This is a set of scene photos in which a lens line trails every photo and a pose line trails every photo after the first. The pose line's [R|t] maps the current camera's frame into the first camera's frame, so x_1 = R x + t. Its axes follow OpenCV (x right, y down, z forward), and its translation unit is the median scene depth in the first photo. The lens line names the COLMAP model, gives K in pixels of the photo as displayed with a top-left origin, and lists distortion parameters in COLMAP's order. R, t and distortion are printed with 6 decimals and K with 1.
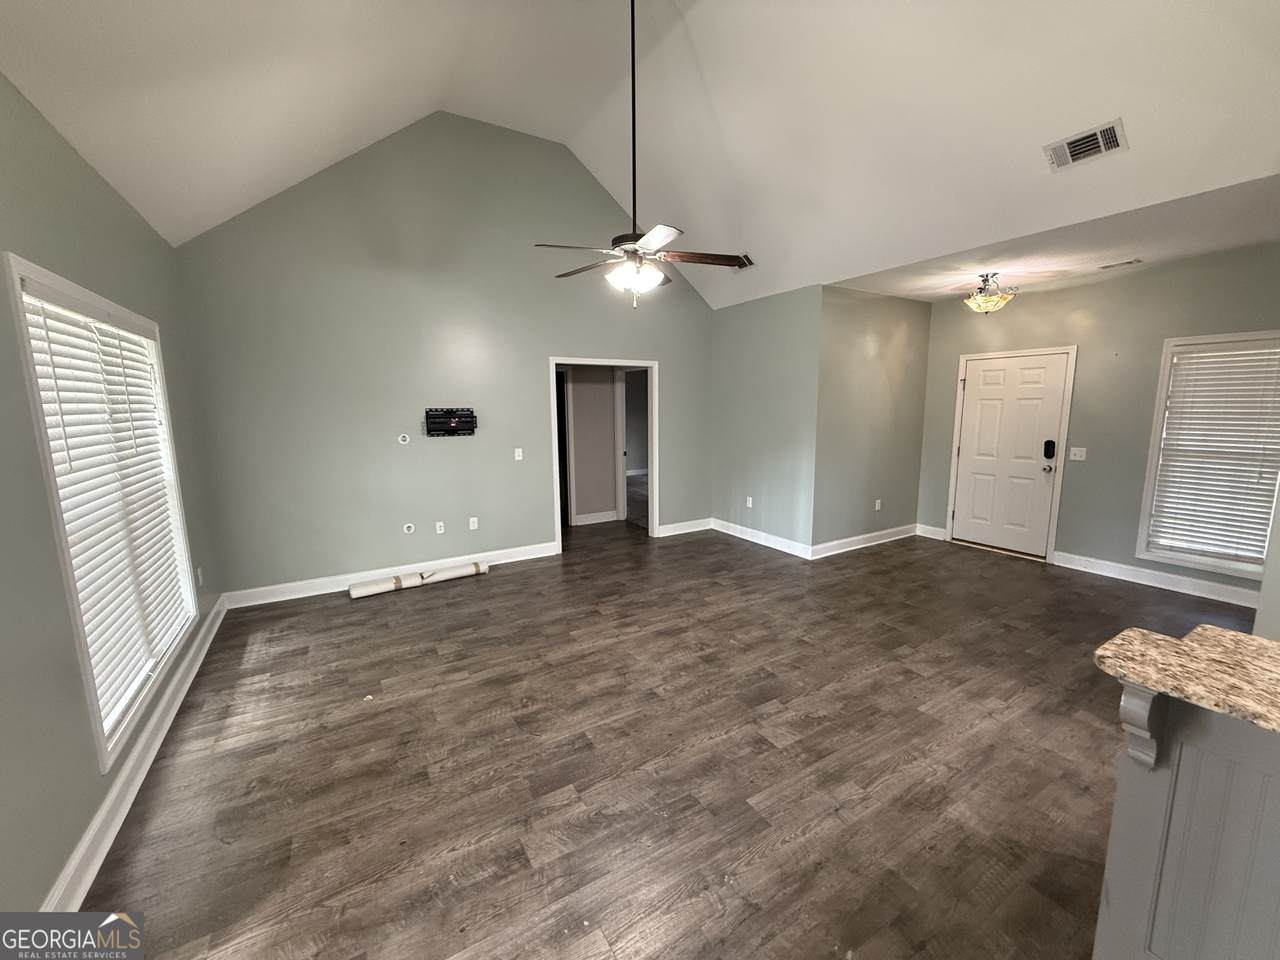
lens RADIAL K [[522.6, 0, 644.5], [0, 522.6, 480.9], [0, 0, 1]] dist [-0.000497, -0.000261]
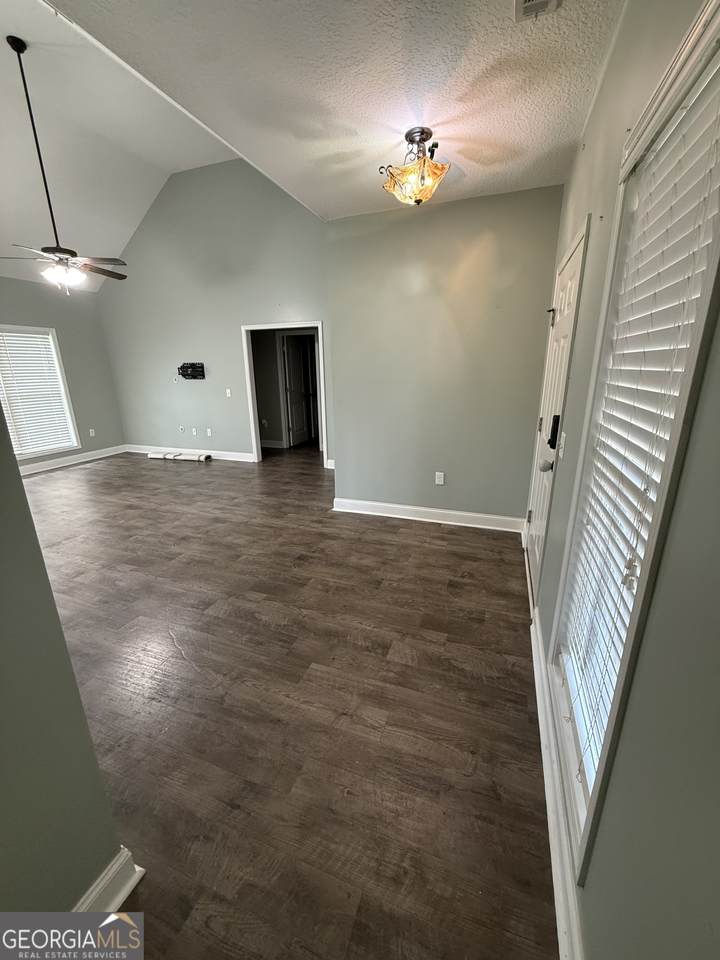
lens RADIAL K [[354.9, 0, 365.8], [0, 354.9, 477.3], [0, 0, 1]] dist [0.005617, 0.000118]
pose [[0.634014, 0.229994, -0.738329, 0.724148], [-0.104115, 0.971444, 0.213206, -0.072041], [0.766281, -0.058305, 0.639855, 0.441773]]
